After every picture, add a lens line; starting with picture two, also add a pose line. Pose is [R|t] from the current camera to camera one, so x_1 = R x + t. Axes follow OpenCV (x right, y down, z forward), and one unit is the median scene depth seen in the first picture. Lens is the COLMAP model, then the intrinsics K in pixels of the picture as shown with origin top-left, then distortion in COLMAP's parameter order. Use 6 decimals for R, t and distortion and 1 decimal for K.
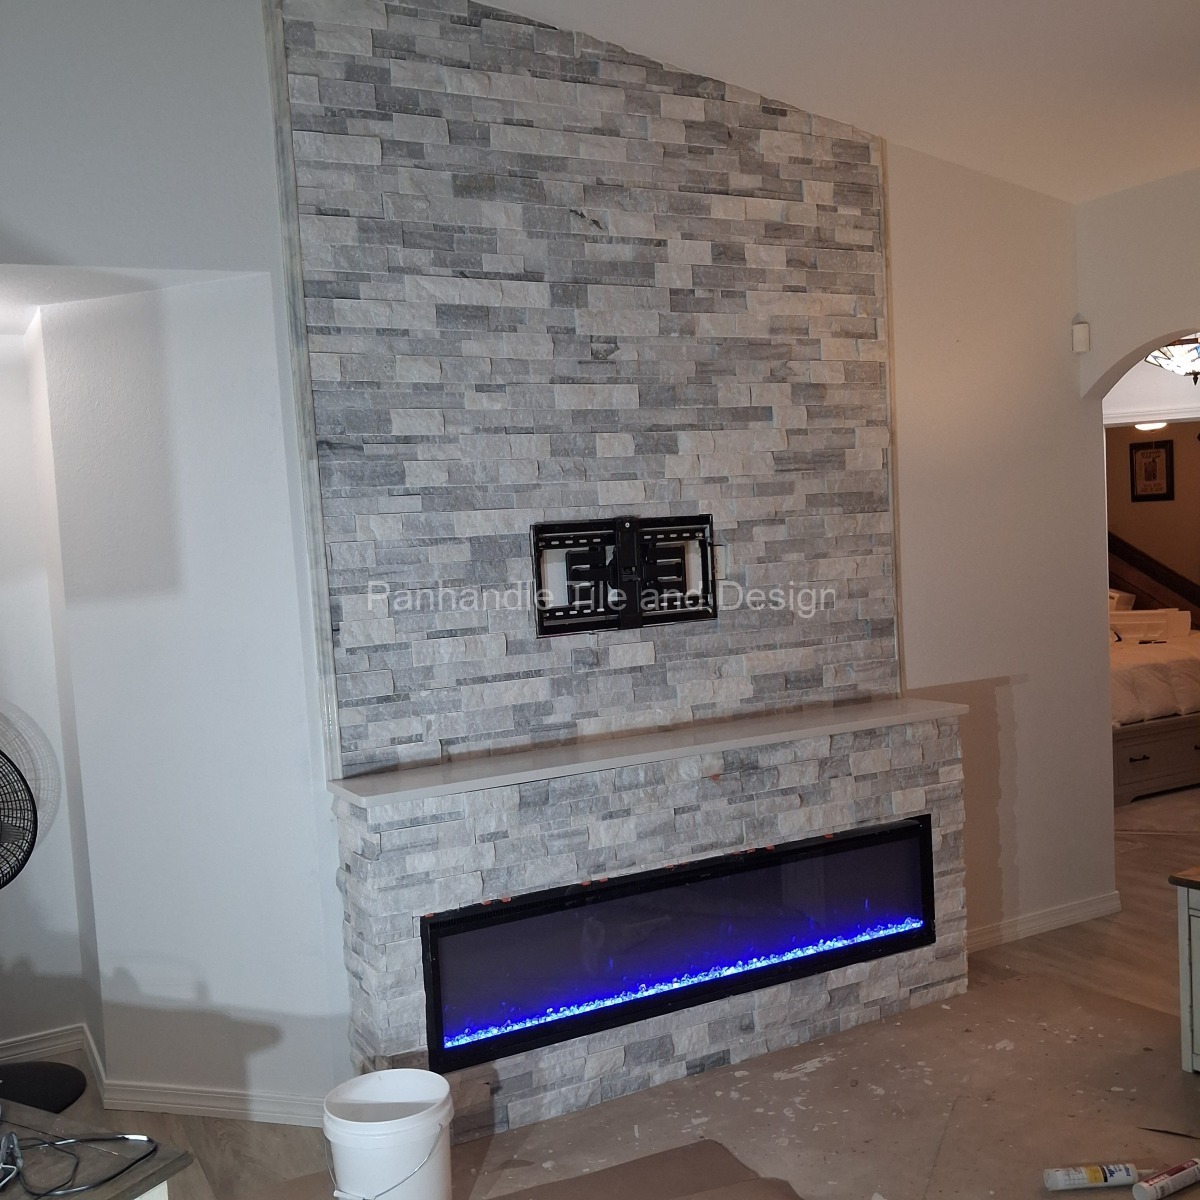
lens RADIAL K [[1247.3, 0, 584.5], [0, 1247.3, 615.4], [0, 0, 1]] dist [0.005953, 0.000000]
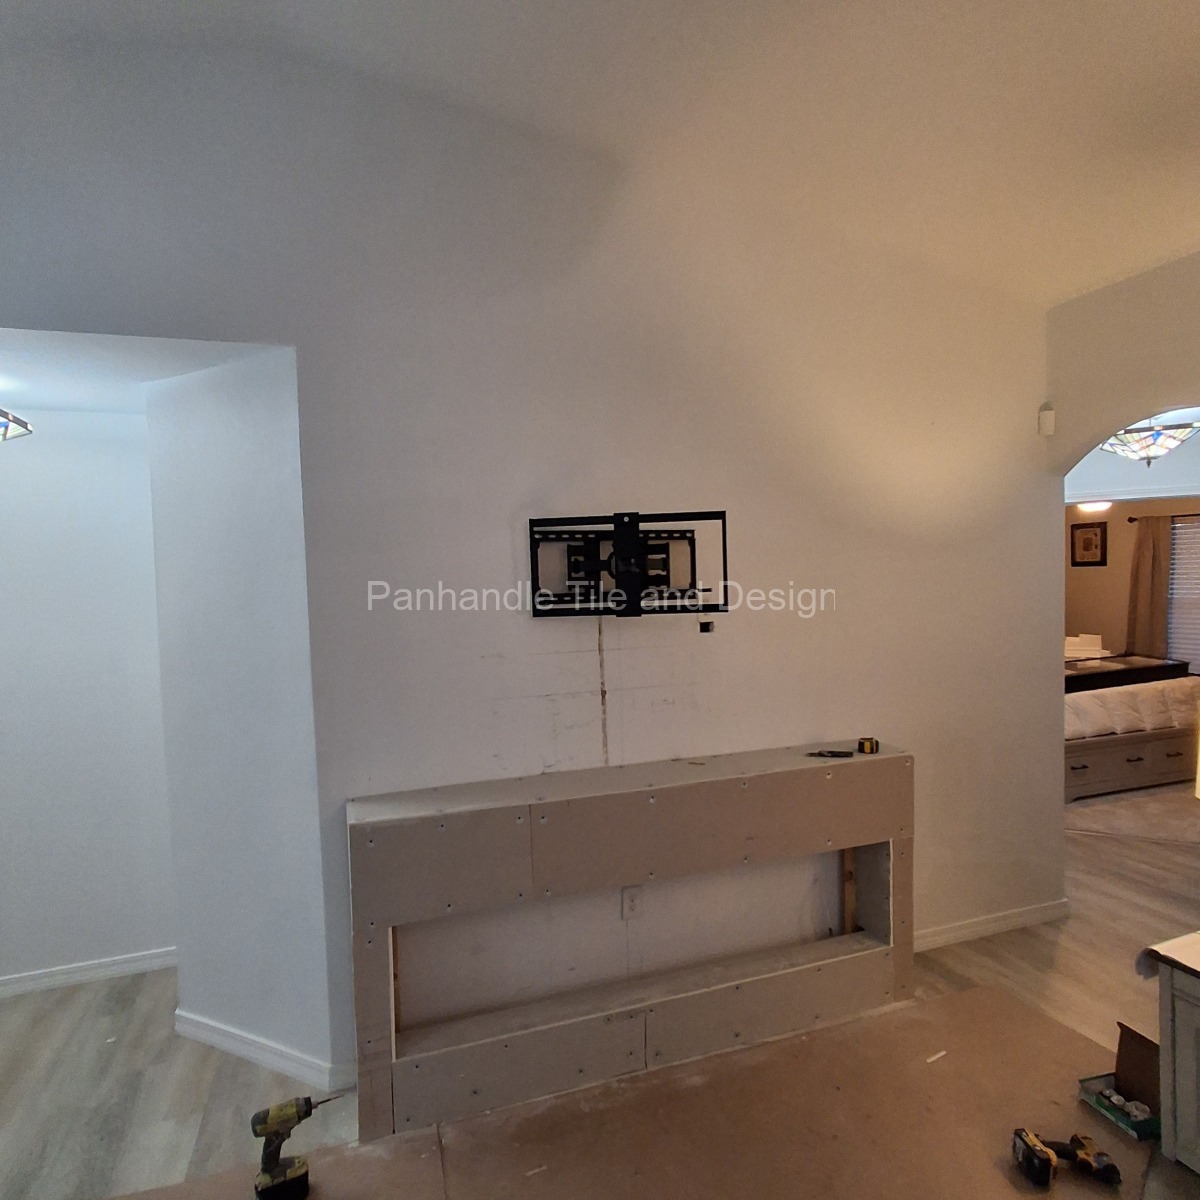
lens RADIAL K [[725.9, 0, 593.3], [0, 725.9, 612.4], [0, 0, 1]] dist [-0.006355, 0.005160]
pose [[0.987065, 0.036592, -0.156088, 0.116140], [-0.038851, 0.999179, -0.011447, -0.027874], [0.155541, 0.017364, 0.987677, 0.341735]]
